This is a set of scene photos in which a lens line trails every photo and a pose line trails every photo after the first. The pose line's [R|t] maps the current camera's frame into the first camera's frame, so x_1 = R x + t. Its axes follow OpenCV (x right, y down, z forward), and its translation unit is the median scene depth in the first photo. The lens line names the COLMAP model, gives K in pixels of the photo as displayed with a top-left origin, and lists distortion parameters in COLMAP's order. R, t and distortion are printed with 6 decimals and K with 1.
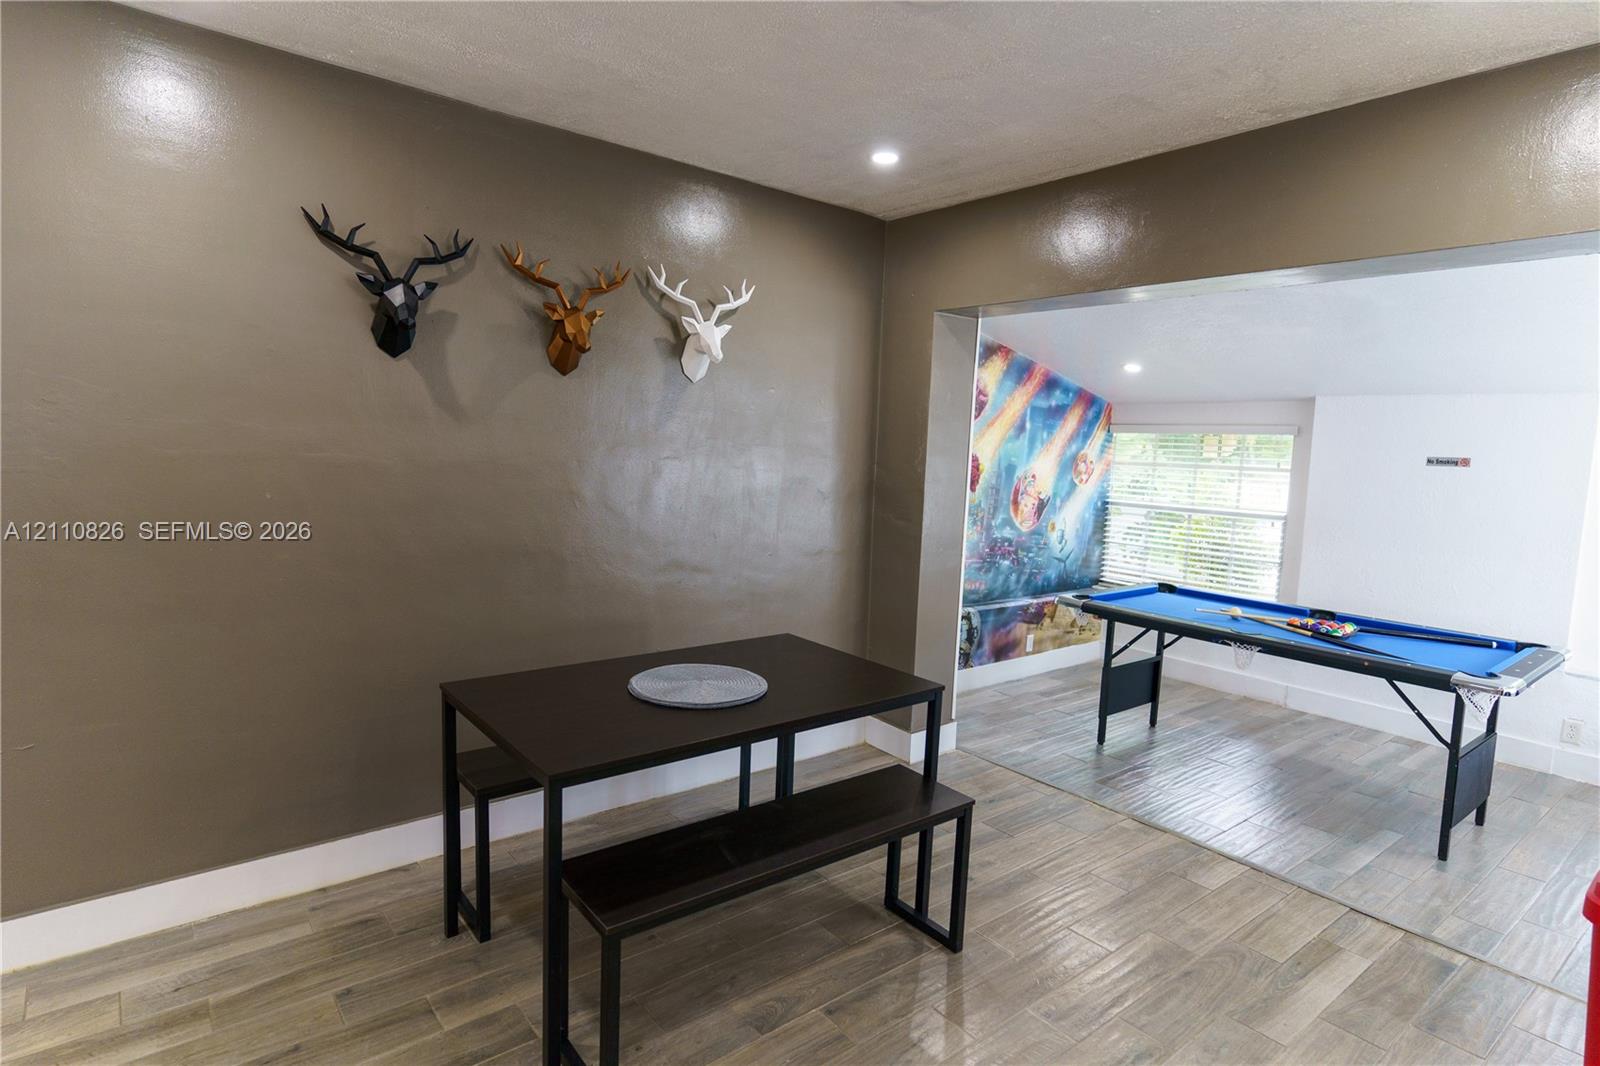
lens RADIAL K [[861.7, 0, 799.5], [0, 861.7, 533.8], [0, 0, 1]] dist [-0.000472, 0.001476]
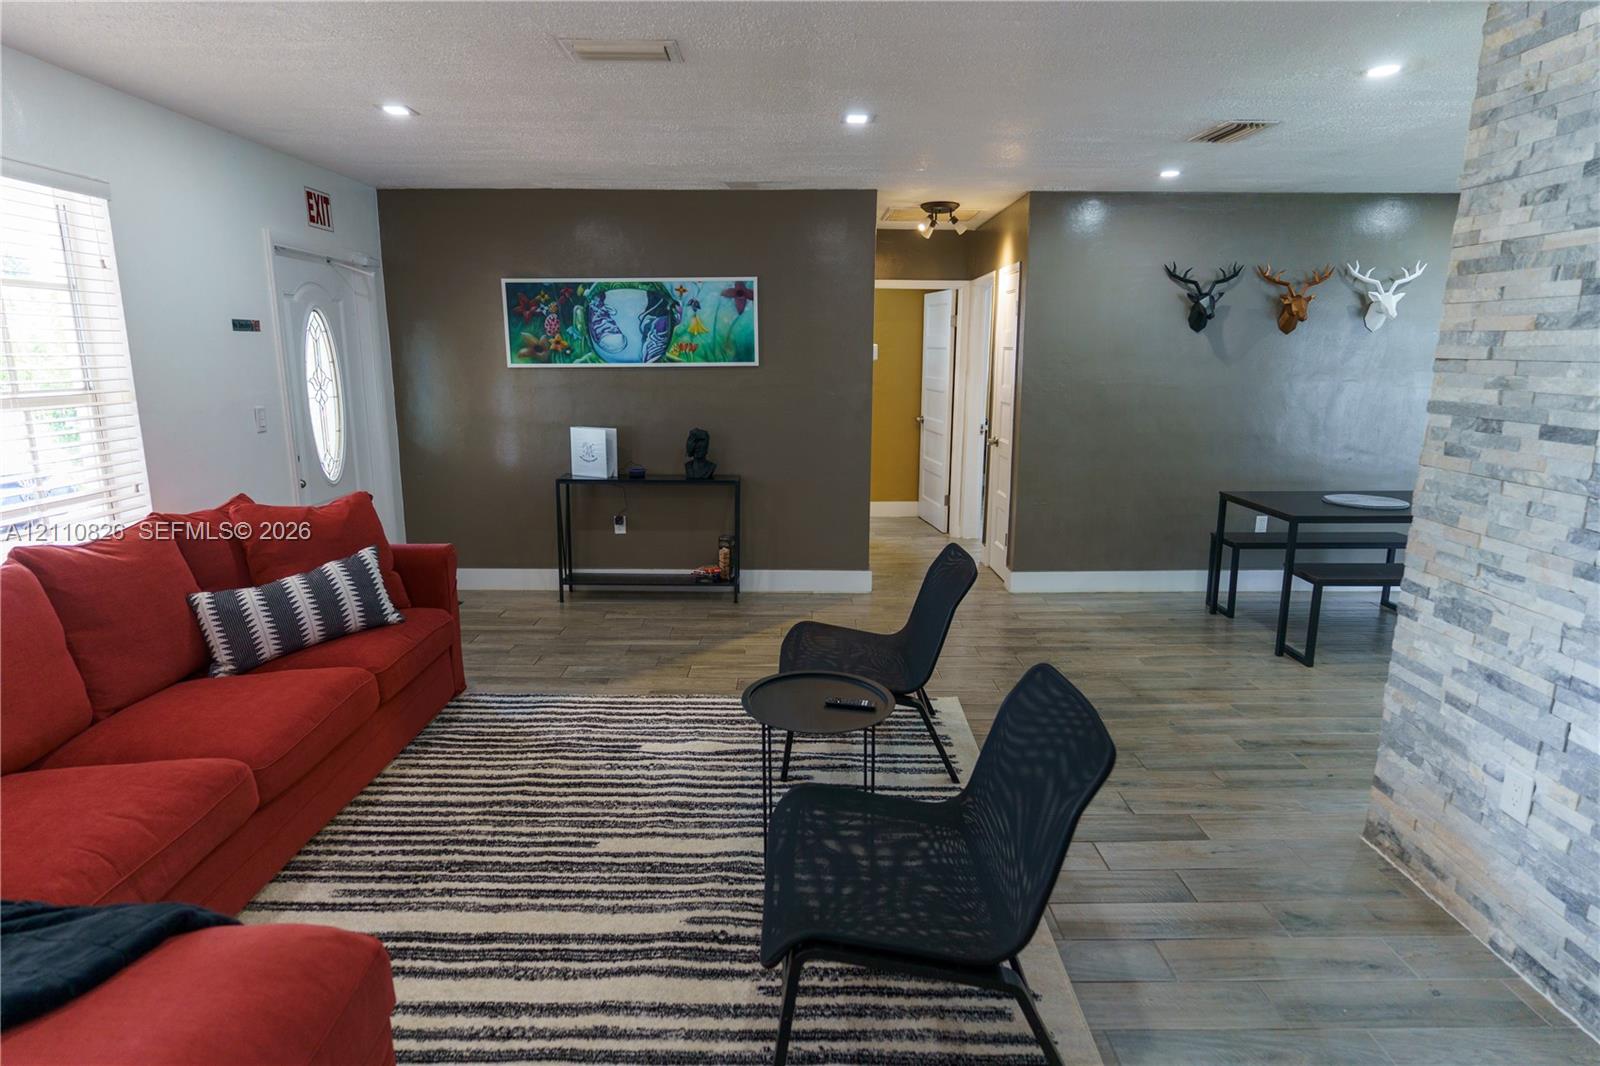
lens RADIAL K [[861.7, 0, 805.5], [0, 861.7, 525.4], [0, 0, 1]] dist [-0.000472, 0.001476]
pose [[0.784628, 0.083794, -0.614279, 0.064326], [-0.037081, 0.995393, 0.088417, 0.079667], [0.618857, -0.046596, 0.784120, -0.939999]]
